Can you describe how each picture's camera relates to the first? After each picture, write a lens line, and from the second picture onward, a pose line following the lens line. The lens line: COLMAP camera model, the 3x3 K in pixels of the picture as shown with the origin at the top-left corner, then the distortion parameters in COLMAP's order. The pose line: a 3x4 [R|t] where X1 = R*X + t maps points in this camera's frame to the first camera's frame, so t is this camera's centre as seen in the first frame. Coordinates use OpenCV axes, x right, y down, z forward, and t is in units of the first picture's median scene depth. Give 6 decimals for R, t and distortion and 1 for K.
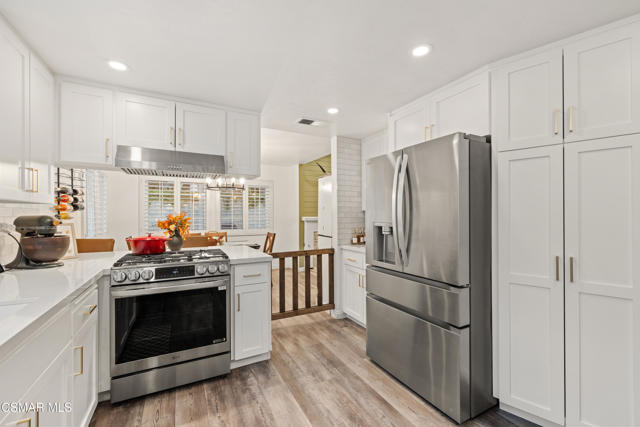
lens RADIAL K [[271.6, 0, 322.8], [0, 271.6, 214.3], [0, 0, 1]] dist [0.000721, 0.000055]
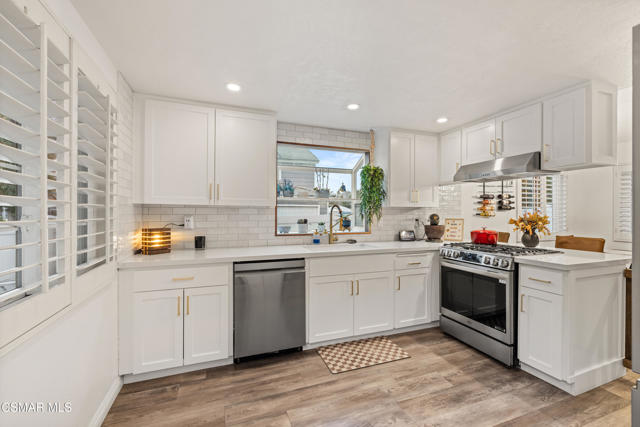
lens RADIAL K [[271.6, 0, 320.8], [0, 271.6, 213.0], [0, 0, 1]] dist [0.000721, 0.000055]
pose [[-0.130610, 0.002672, -0.991430, 0.797665], [-0.000761, 0.999996, 0.002795, -0.001861], [0.991434, 0.001119, -0.130607, 0.433454]]
